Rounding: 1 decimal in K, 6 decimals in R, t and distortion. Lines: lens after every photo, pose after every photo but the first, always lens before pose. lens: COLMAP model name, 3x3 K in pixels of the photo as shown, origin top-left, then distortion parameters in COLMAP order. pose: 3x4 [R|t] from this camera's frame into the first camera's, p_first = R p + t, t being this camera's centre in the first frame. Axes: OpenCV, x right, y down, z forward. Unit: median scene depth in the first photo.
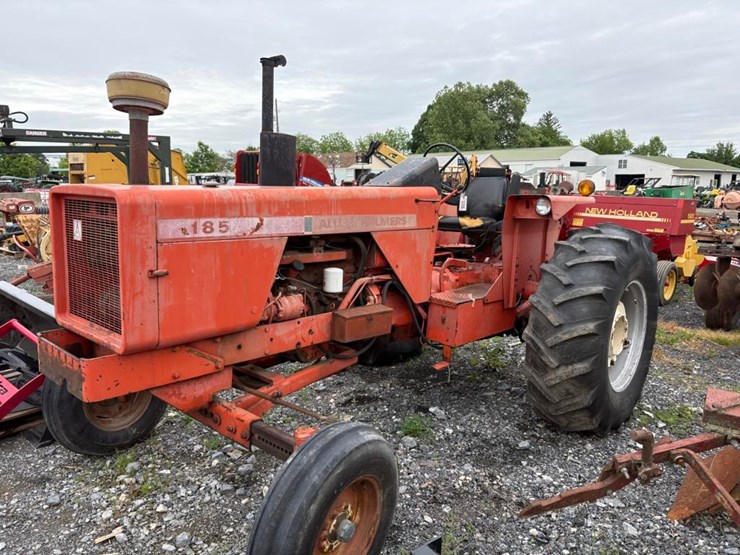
lens RADIAL K [[577.7, 0, 360.8], [0, 577.7, 277.8], [0, 0, 1]] dist [0.042054, -0.051151]
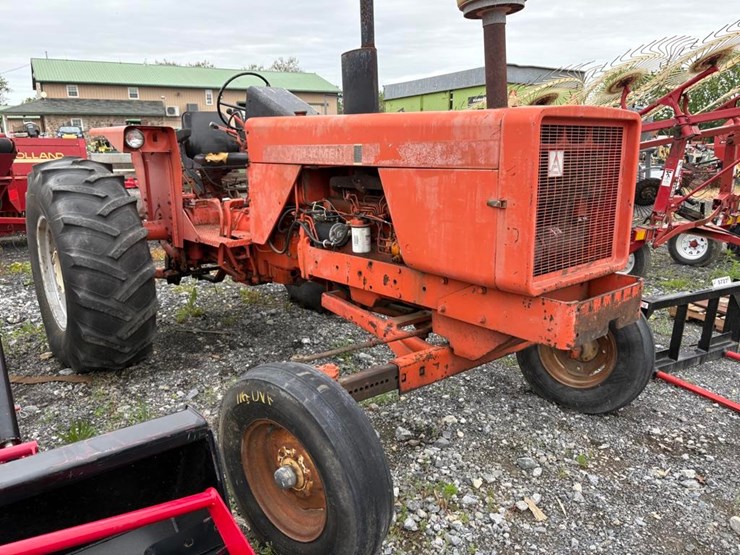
lens RADIAL K [[584.3, 0, 370.0], [0, 584.3, 277.5], [0, 0, 1]] dist [0.040818, -0.045150]
pose [[0.051663, -0.242174, 0.968856, -0.964197], [0.160958, 0.959487, 0.231250, -0.116220], [-0.985608, 0.143998, 0.088550, 0.878111]]
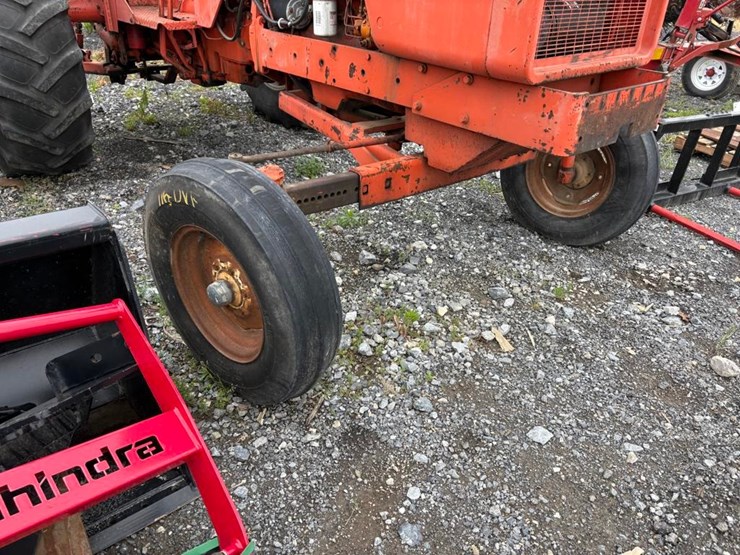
lens RADIAL K [[577.7, 0, 360.8], [0, 577.7, 277.8], [0, 0, 1]] dist [0.042054, -0.051151]
pose [[0.059176, -0.494850, 0.866961, -0.867111], [0.115680, 0.866032, 0.486423, -0.042379], [-0.991522, 0.071506, 0.108493, 0.865636]]
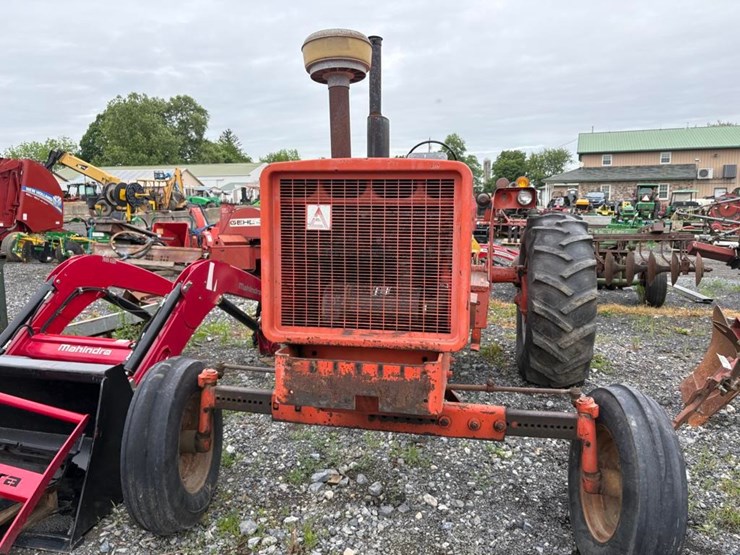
lens RADIAL K [[586.4, 0, 370.7], [0, 586.4, 260.3], [0, 0, 1]] dist [0.014463, 0.002743]
pose [[0.833057, -0.065864, 0.549253, -0.633368], [0.099314, 0.994562, -0.031367, 0.008464], [-0.544200, 0.080679, 0.835067, 0.208515]]
